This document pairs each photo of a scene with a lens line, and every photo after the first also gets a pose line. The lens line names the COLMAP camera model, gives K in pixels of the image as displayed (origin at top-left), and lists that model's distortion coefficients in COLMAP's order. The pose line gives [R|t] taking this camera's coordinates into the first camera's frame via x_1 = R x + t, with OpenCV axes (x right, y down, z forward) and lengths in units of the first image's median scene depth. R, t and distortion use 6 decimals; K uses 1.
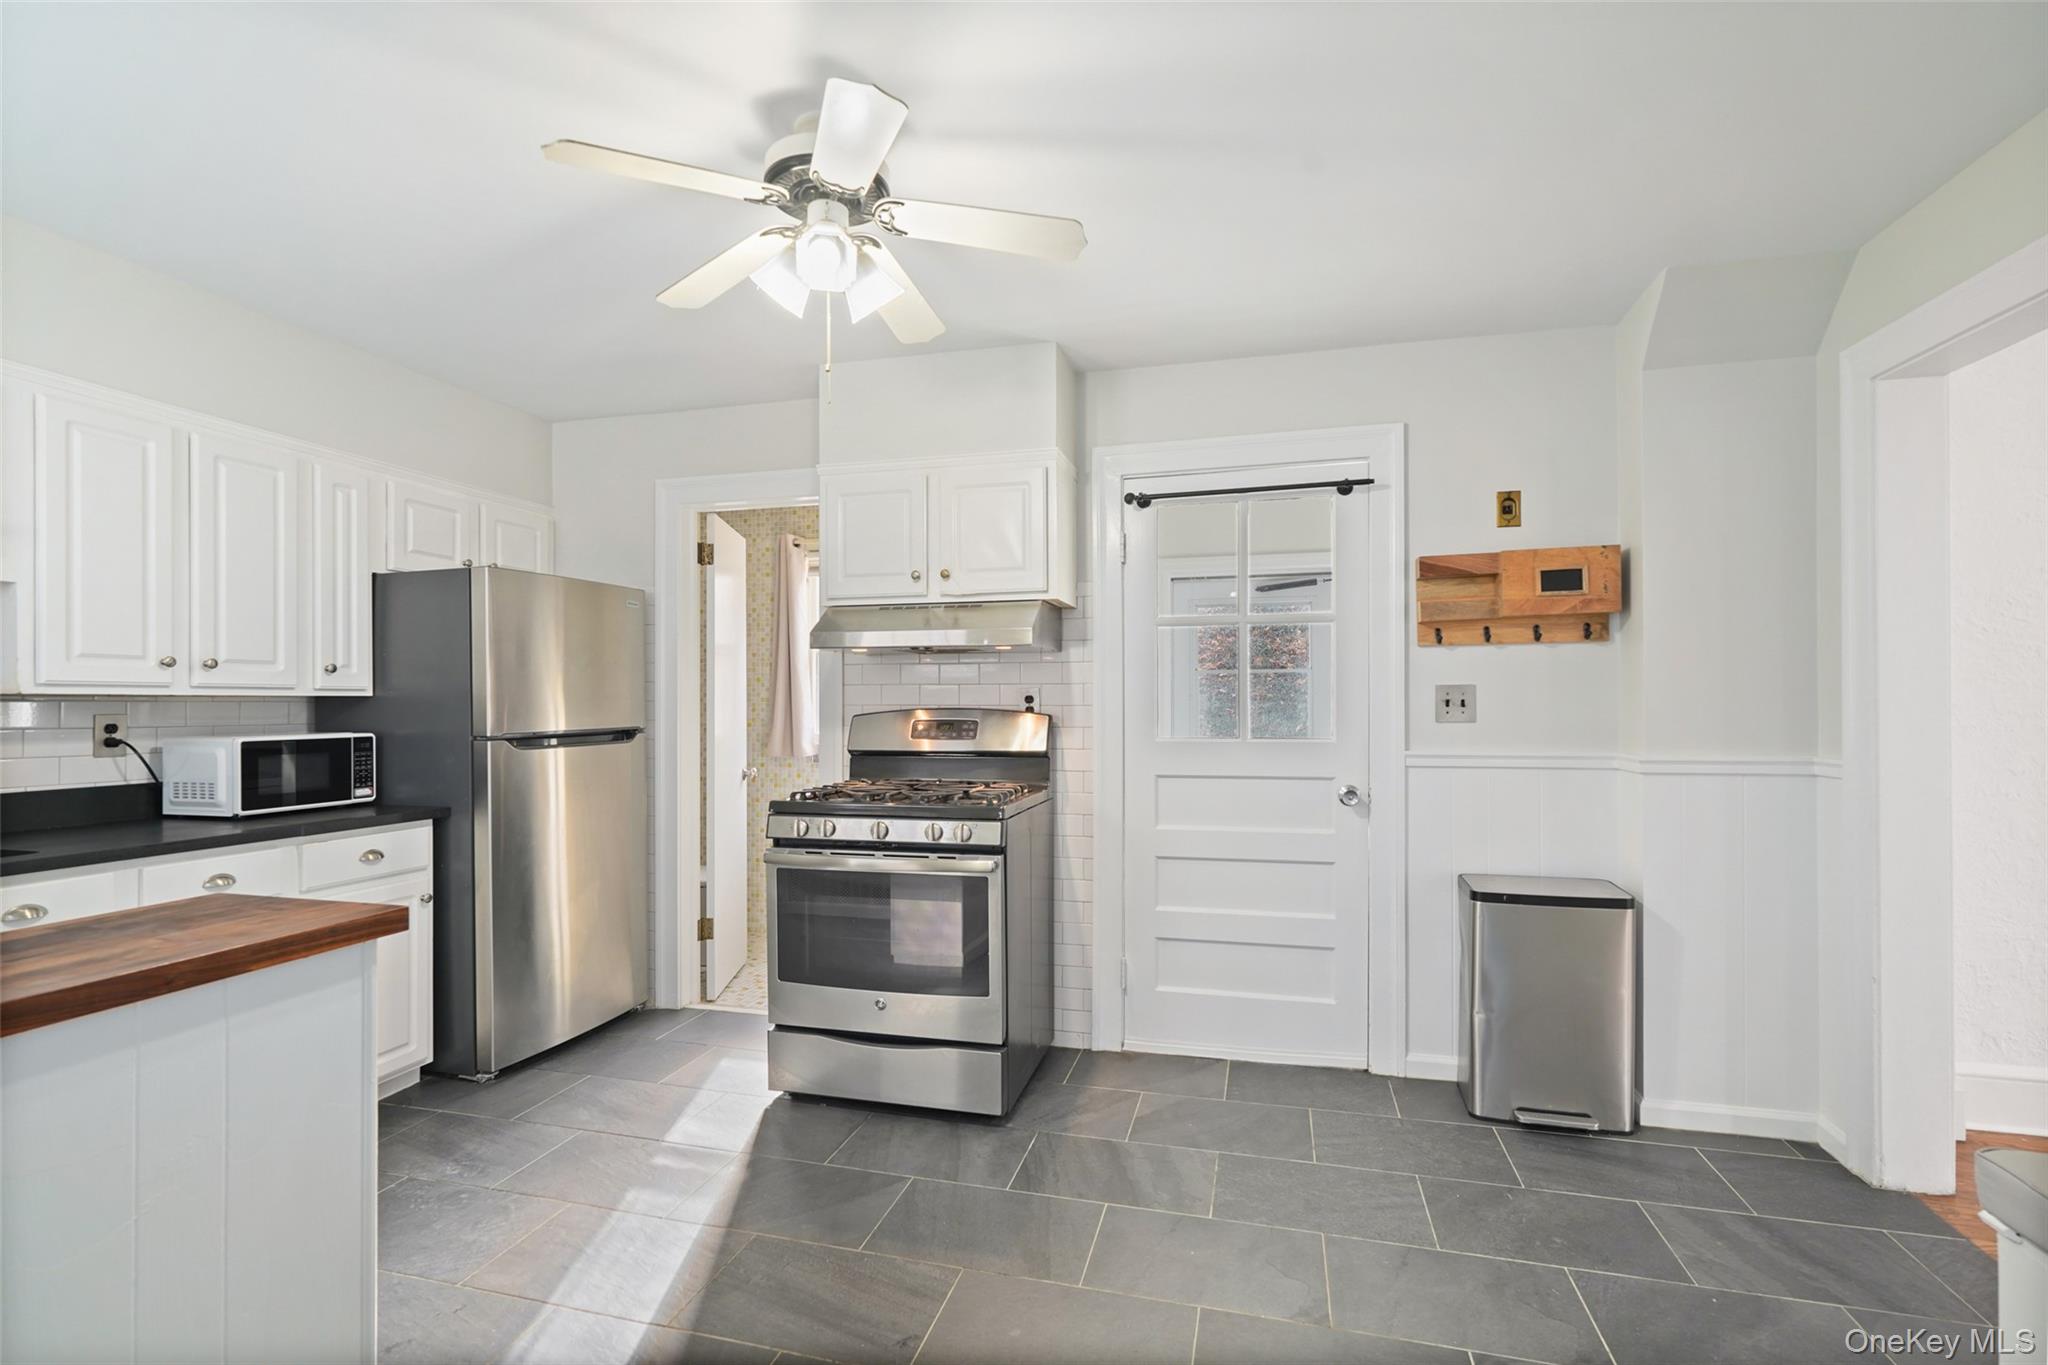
lens RADIAL K [[931.6, 0, 1019.5], [0, 931.6, 691.2], [0, 0, 1]] dist [-0.001067, 0.000452]
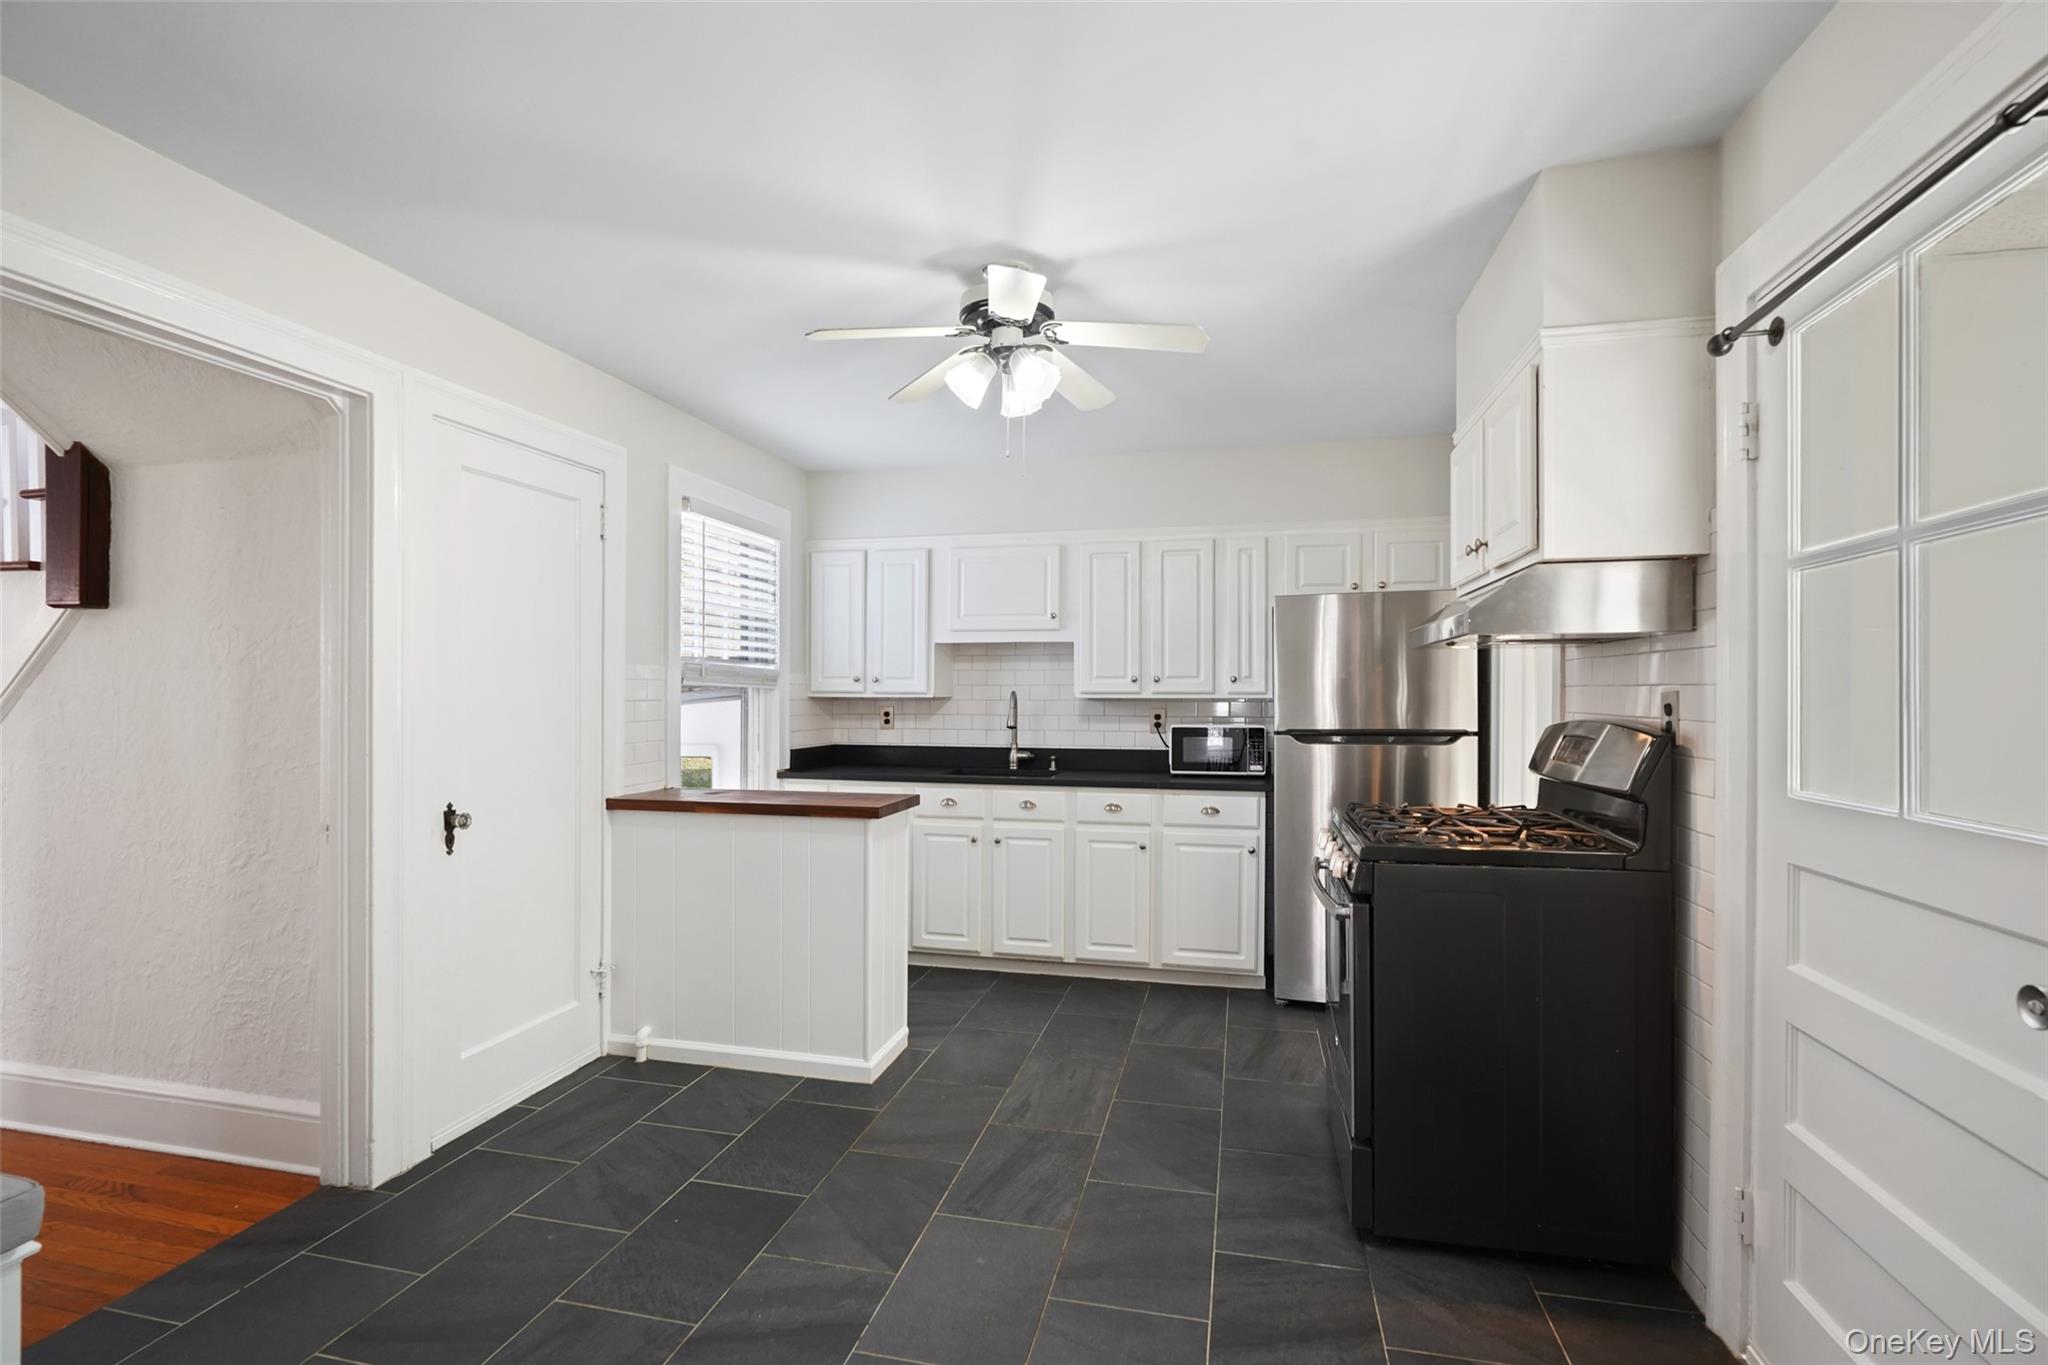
lens RADIAL K [[951.4, 0, 1024.3], [0, 951.4, 688.0], [0, 0, 1]] dist [-0.008824, 0.001563]
pose [[0.034264, -0.004751, -0.999402, 0.769055], [0.007666, 0.999961, -0.004490, -0.007643], [0.999383, -0.007508, 0.034299, 0.670436]]
